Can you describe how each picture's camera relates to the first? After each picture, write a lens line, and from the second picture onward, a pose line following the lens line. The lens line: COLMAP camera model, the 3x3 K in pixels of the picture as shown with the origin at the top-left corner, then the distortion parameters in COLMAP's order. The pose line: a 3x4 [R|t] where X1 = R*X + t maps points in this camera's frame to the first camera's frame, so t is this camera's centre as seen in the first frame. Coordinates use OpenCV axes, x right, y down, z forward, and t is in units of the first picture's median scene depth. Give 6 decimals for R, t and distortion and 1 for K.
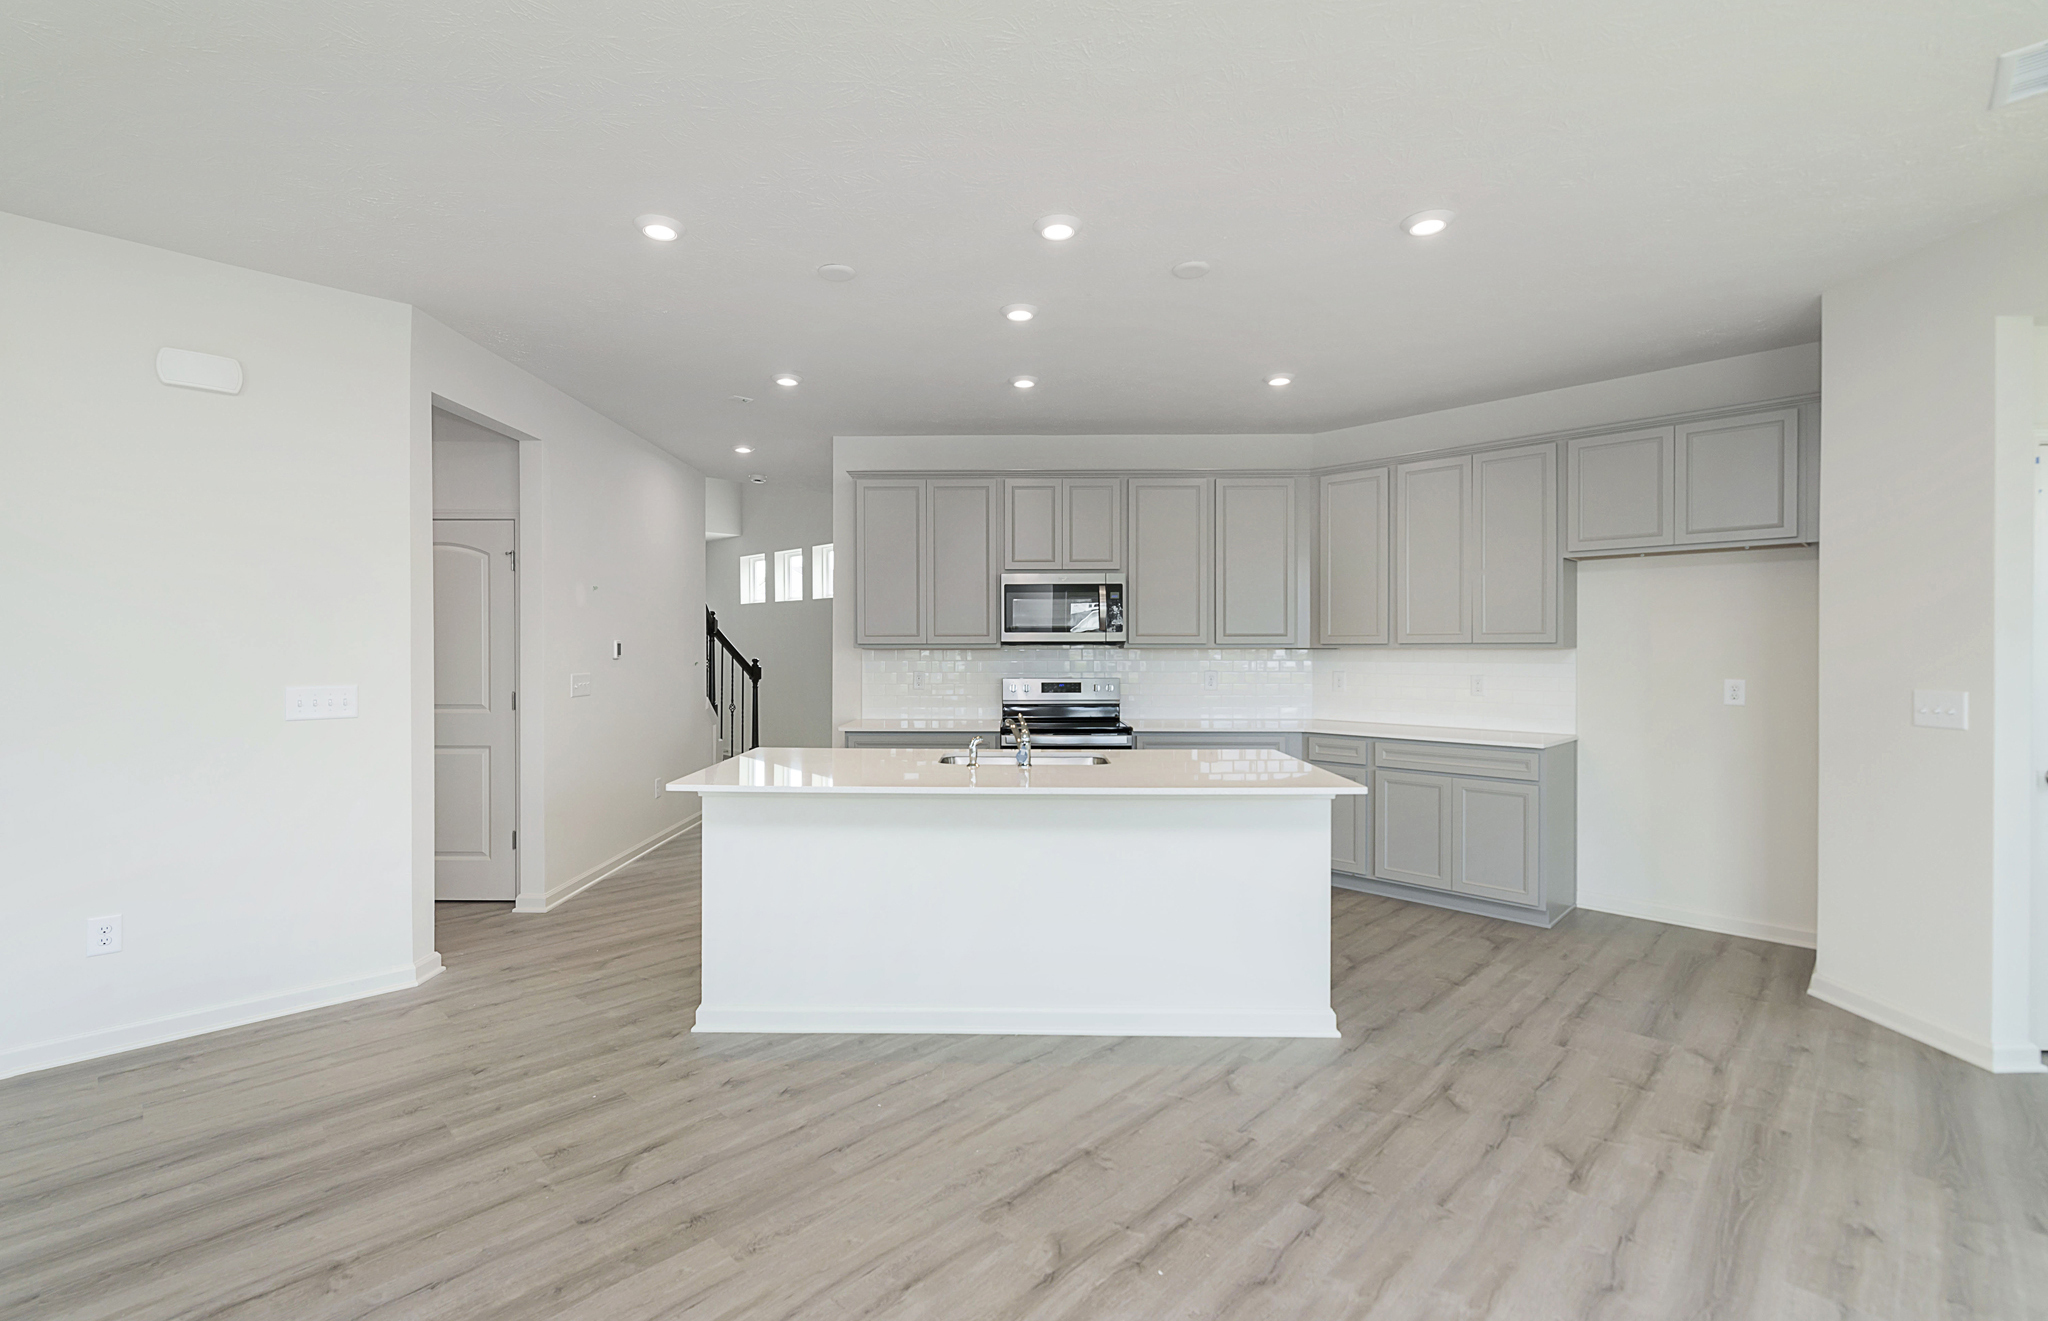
lens RADIAL K [[883.6, 0, 999.9], [0, 883.6, 656.2], [0, 0, 1]] dist [0.001143, -0.000181]
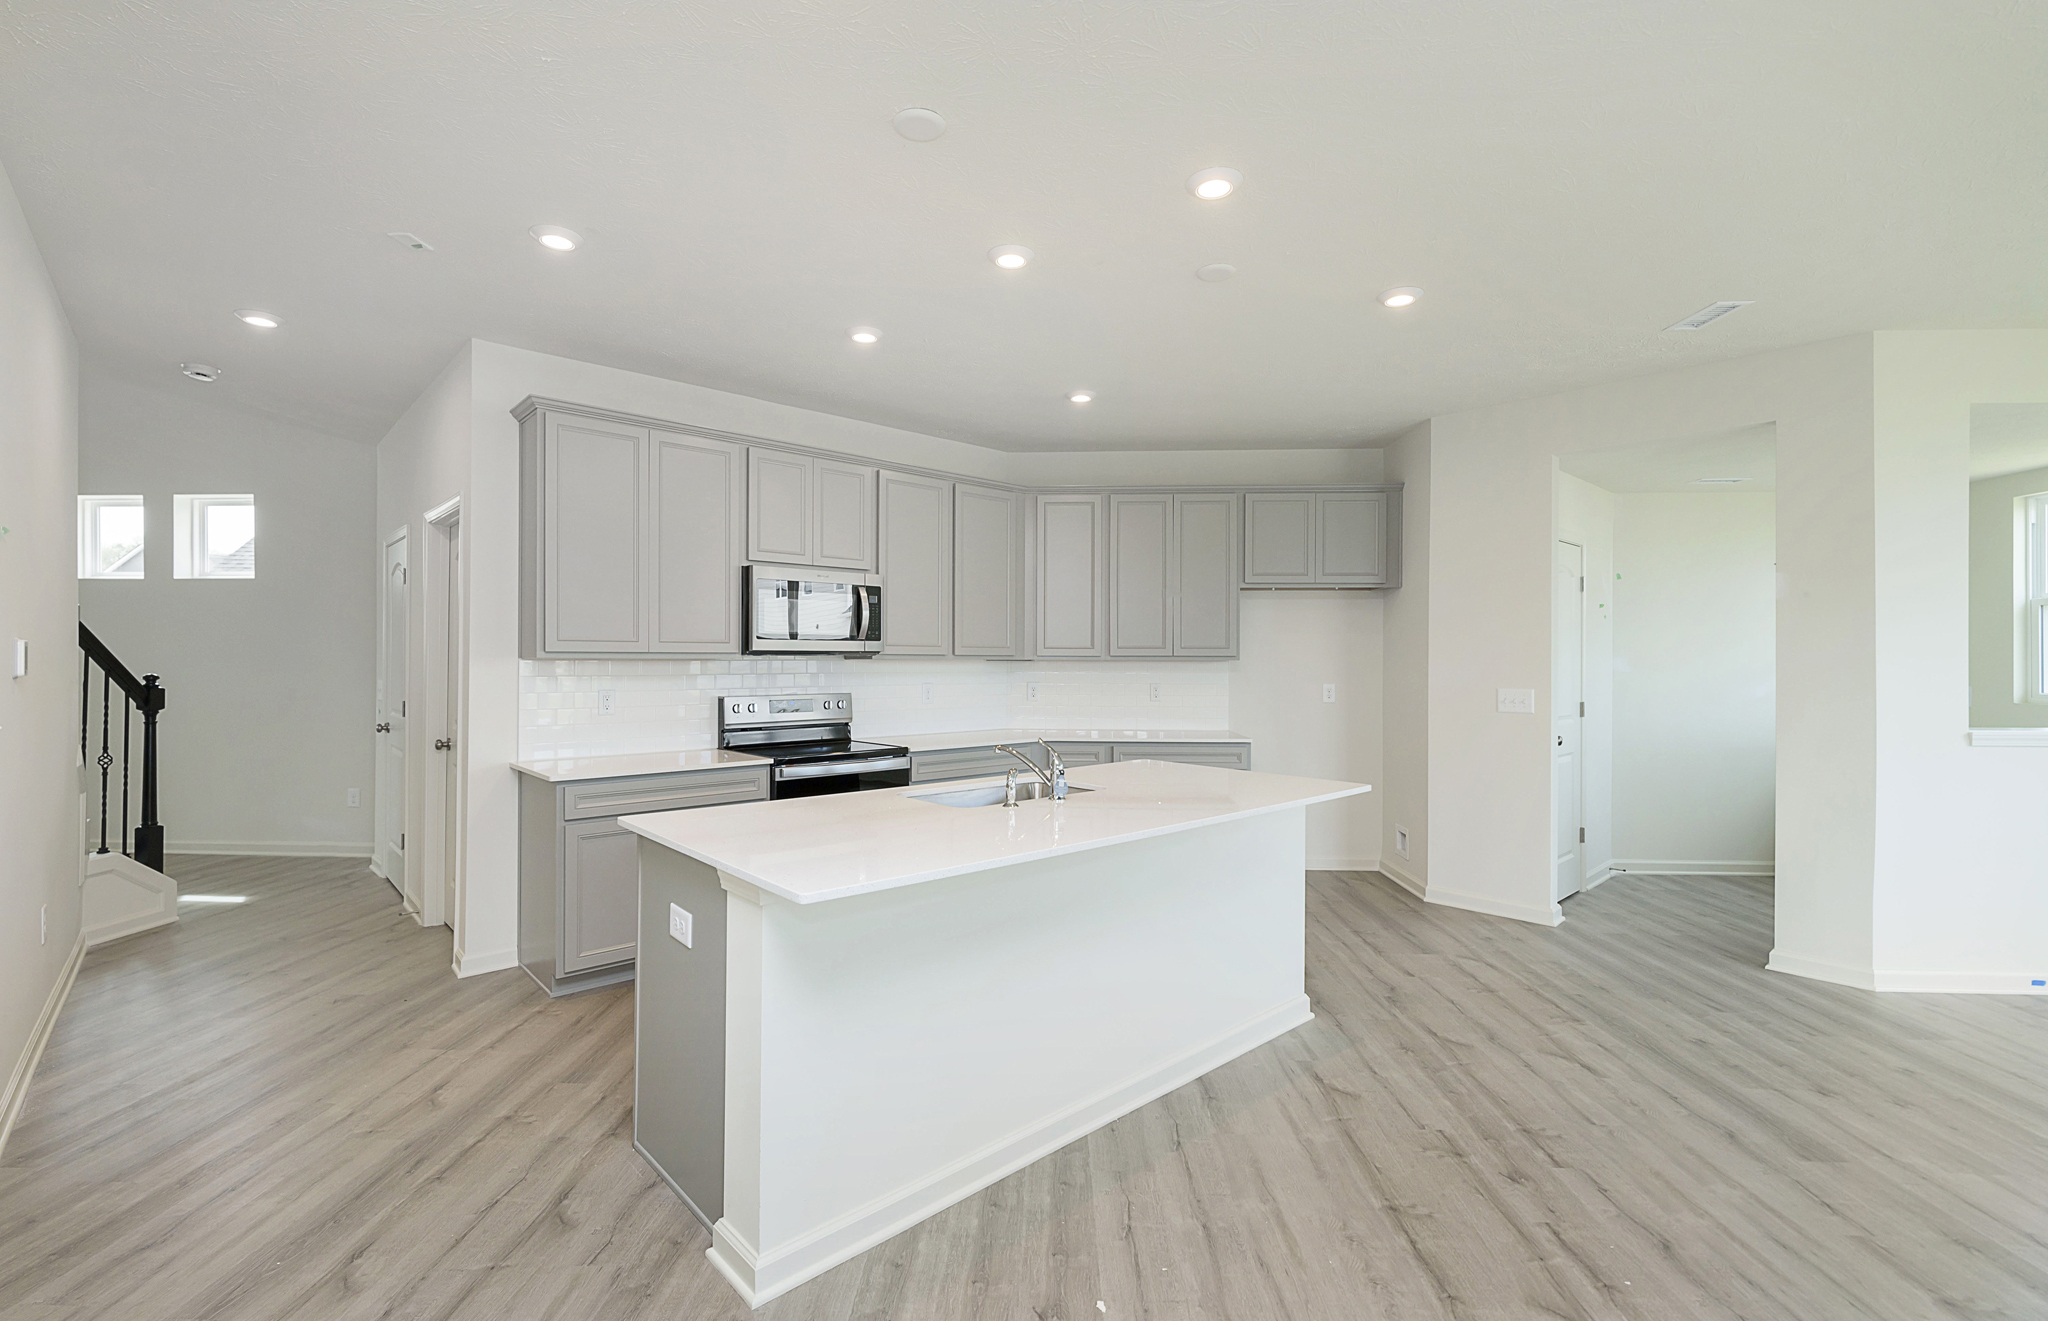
lens RADIAL K [[878.1, 0, 1001.6], [0, 878.1, 655.6], [0, 0, 1]] dist [-0.000028, -0.000069]
pose [[0.737100, 0.005836, 0.675759, -0.631139], [0.002411, 0.999934, -0.011265, -0.004498], [-0.675780, 0.009933, 0.737037, 0.455645]]
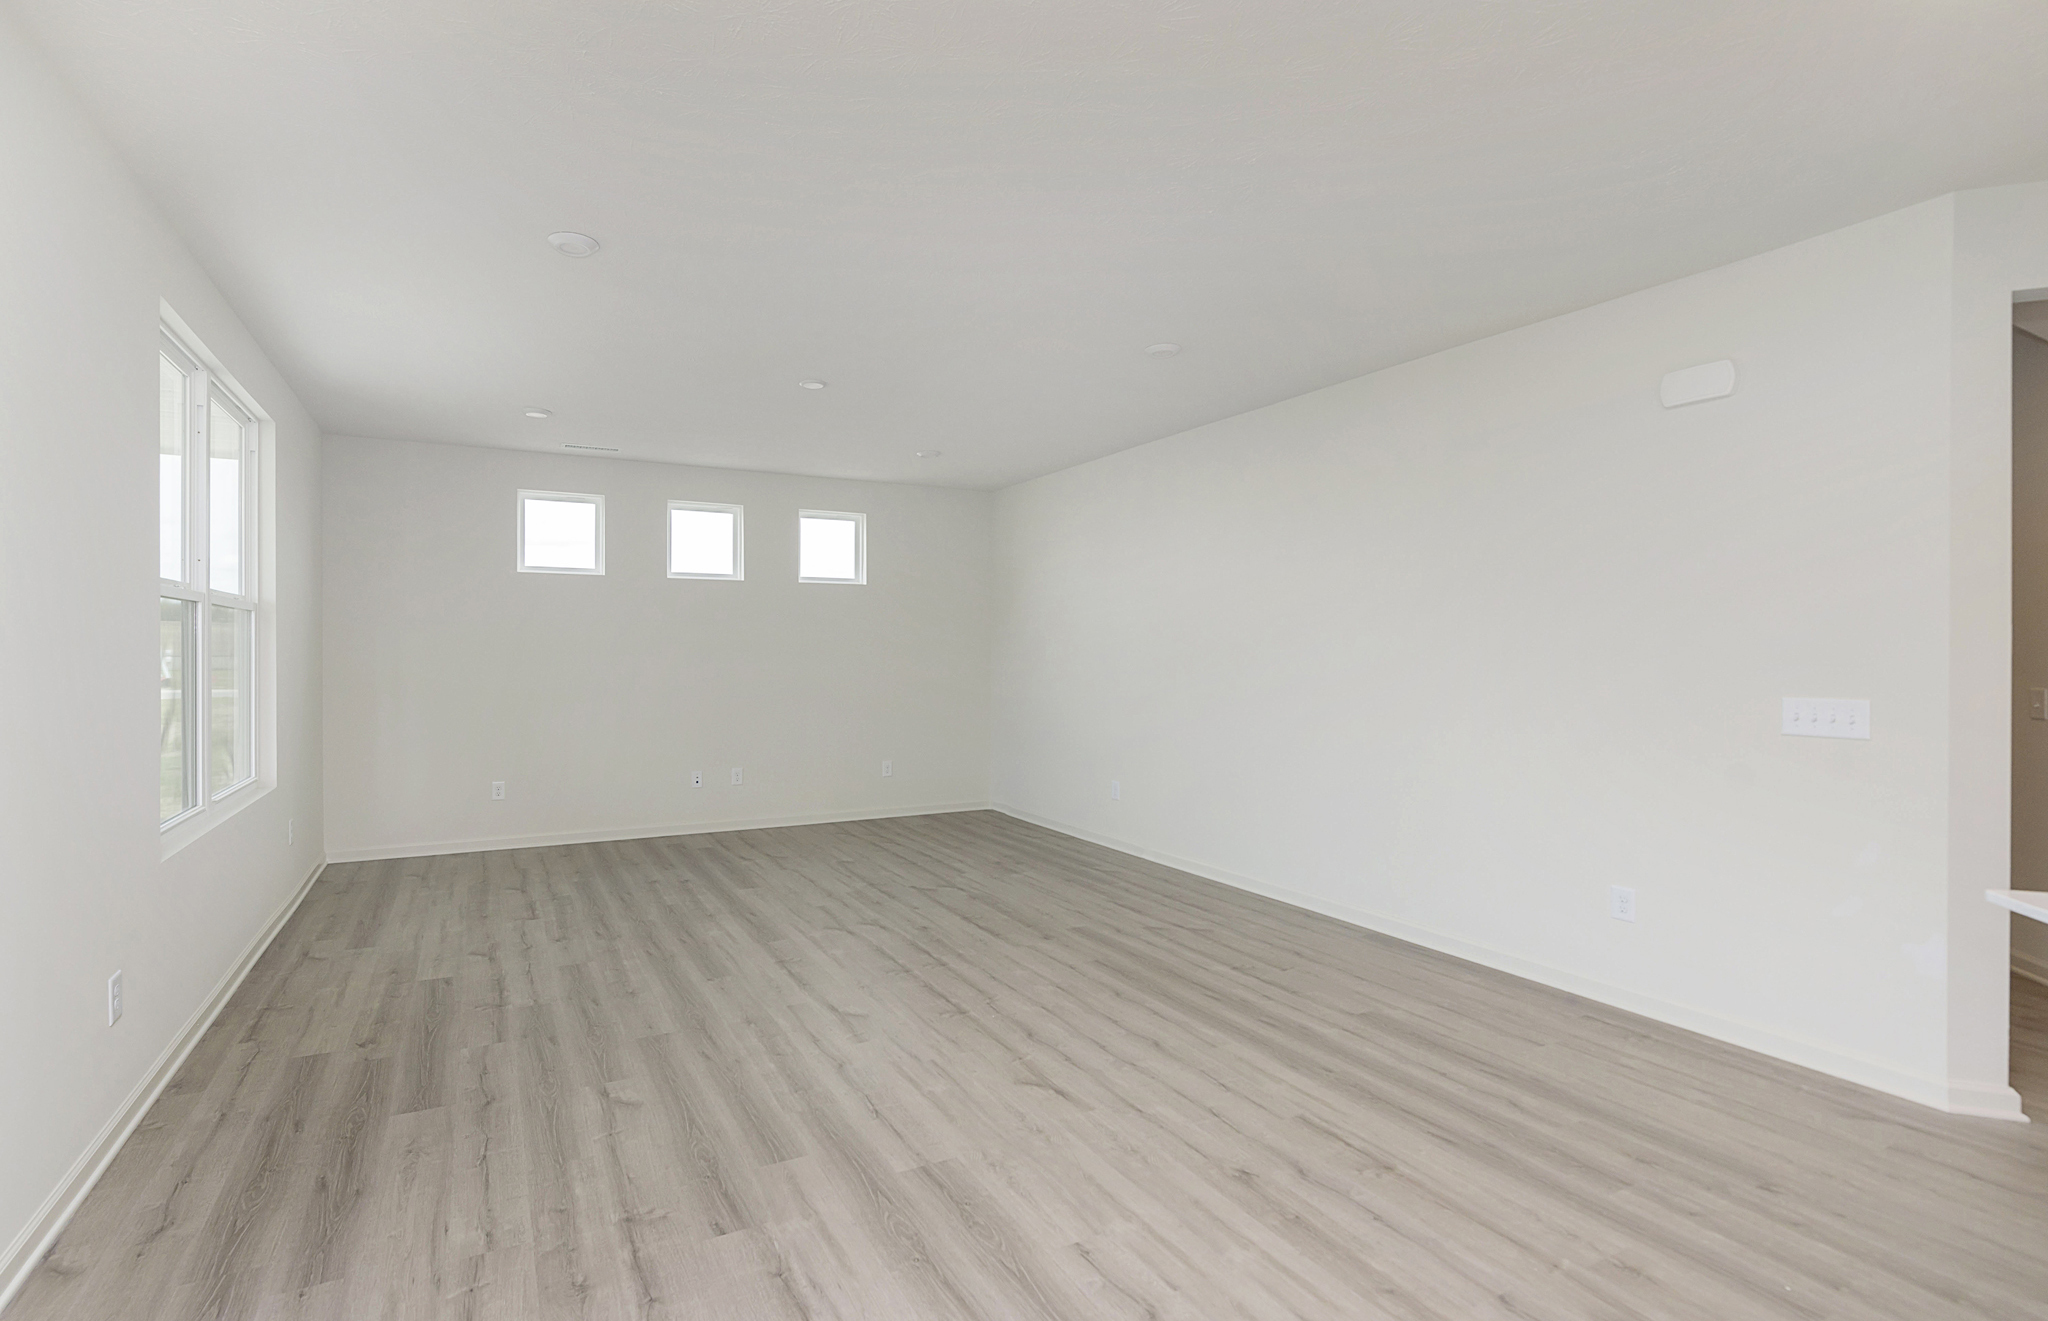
lens RADIAL K [[924.5, 0, 916.4], [0, 924.5, 654.3], [0, 0, 1]] dist [0.001011, 0.000409]
pose [[-0.326324, 0.003243, -0.945252, 0.406152], [-0.008774, 0.999941, 0.006460, -0.008489], [0.945217, 0.010402, -0.326276, 0.496324]]
